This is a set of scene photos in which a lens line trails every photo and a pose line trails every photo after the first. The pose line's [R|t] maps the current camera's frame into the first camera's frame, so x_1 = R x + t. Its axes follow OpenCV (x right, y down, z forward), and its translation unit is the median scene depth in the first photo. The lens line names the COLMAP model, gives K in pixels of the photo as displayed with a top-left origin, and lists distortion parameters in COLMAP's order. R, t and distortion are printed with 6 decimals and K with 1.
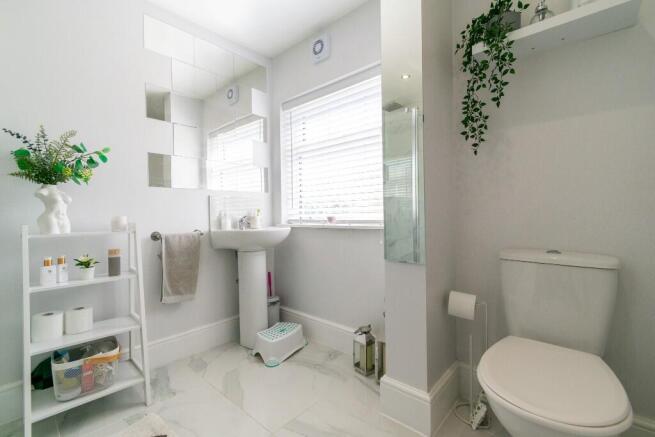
lens RADIAL K [[290.6, 0, 326.3], [0, 290.6, 217.5], [0, 0, 1]] dist [0.011073, -0.000217]
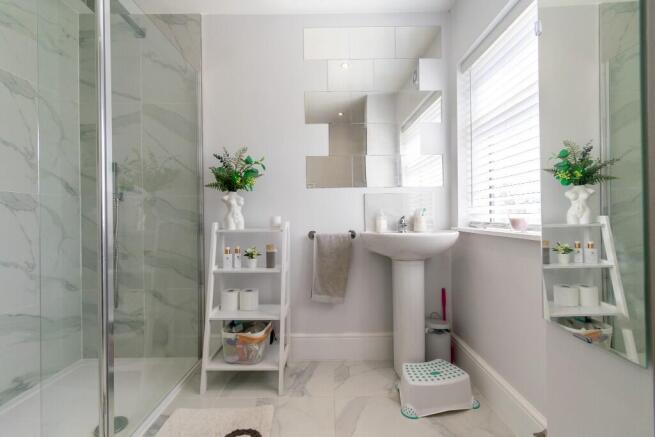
lens RADIAL K [[290.6, 0, 328.2], [0, 290.6, 216.4], [0, 0, 1]] dist [0.011073, -0.000217]
pose [[0.674902, 0.008212, -0.737862, 0.225022], [-0.007124, 0.999964, 0.004614, -0.008374], [0.737873, 0.002143, 0.674936, 0.330475]]
